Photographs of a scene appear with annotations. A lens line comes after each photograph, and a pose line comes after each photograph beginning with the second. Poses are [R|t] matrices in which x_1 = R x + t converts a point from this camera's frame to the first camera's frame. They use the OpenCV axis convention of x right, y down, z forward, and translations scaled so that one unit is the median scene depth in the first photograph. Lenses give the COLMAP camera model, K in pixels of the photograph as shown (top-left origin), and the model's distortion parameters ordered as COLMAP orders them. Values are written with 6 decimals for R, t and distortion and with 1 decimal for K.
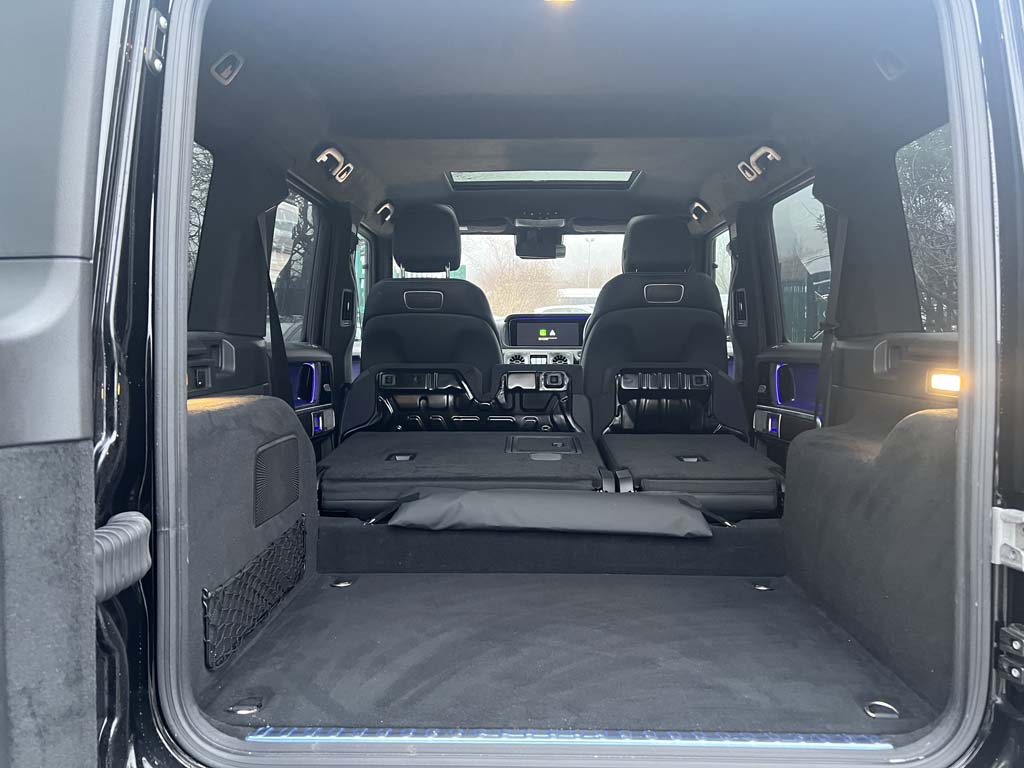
lens RADIAL K [[765.6, 0, 512.0], [0, 765.6, 384.0], [0, 0, 1]] dist [0.043885, -0.053510]
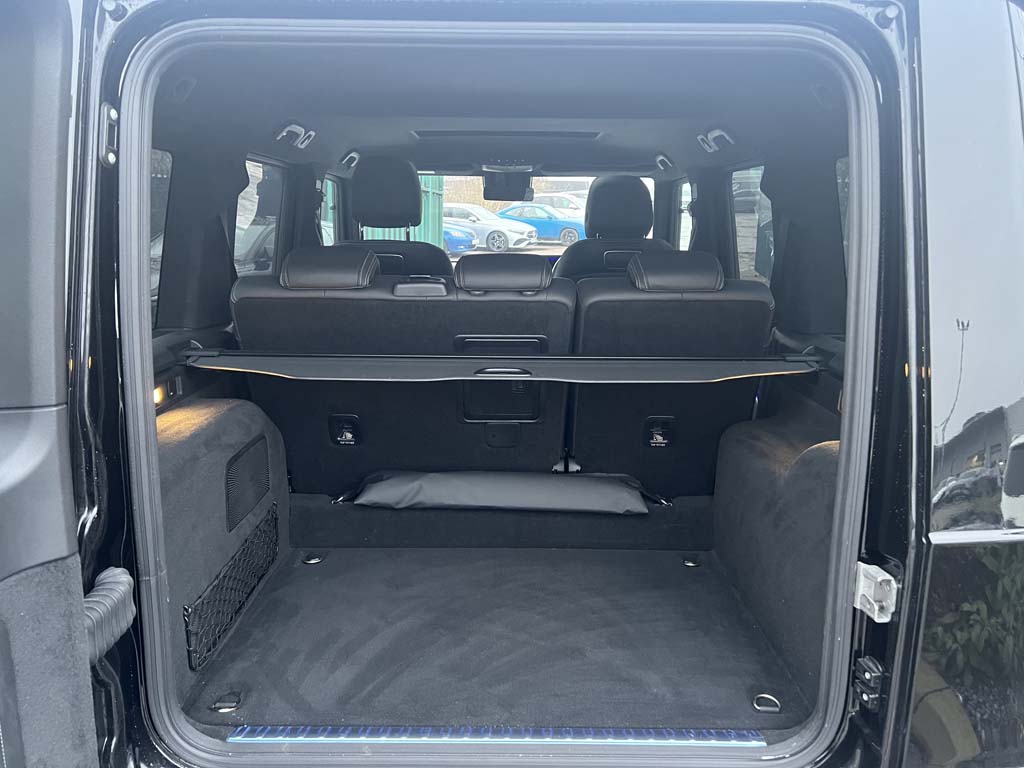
lens RADIAL K [[765.6, 0, 512.0], [0, 765.6, 384.0], [0, 0, 1]] dist [0.043885, -0.053510]
pose [[0.999721, 0.003151, 0.023404, 0.055606], [-0.006600, 0.988843, 0.148815, -0.227690], [-0.022674, -0.148928, 0.988588, -0.087578]]
